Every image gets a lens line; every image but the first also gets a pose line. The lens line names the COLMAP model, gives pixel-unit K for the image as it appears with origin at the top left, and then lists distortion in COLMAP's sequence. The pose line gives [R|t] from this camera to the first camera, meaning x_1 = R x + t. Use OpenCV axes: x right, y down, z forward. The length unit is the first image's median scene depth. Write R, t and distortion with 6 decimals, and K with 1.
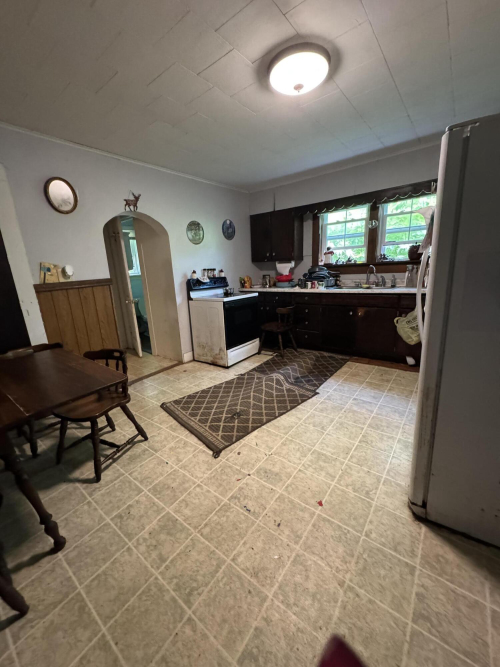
lens RADIAL K [[265.6, 0, 249.0], [0, 265.6, 331.3], [0, 0, 1]] dist [-0.002172, 0.000292]
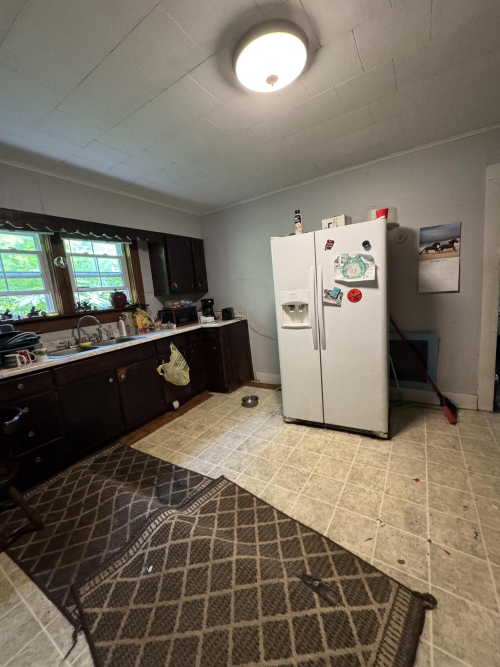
lens RADIAL K [[265.6, 0, 249.7], [0, 265.6, 334.9], [0, 0, 1]] dist [-0.002172, 0.000292]
pose [[-0.094156, -0.101051, 0.990416, -0.387650], [0.328445, 0.935984, 0.126721, -0.177513], [-0.939818, 0.337229, -0.054939, 0.780372]]
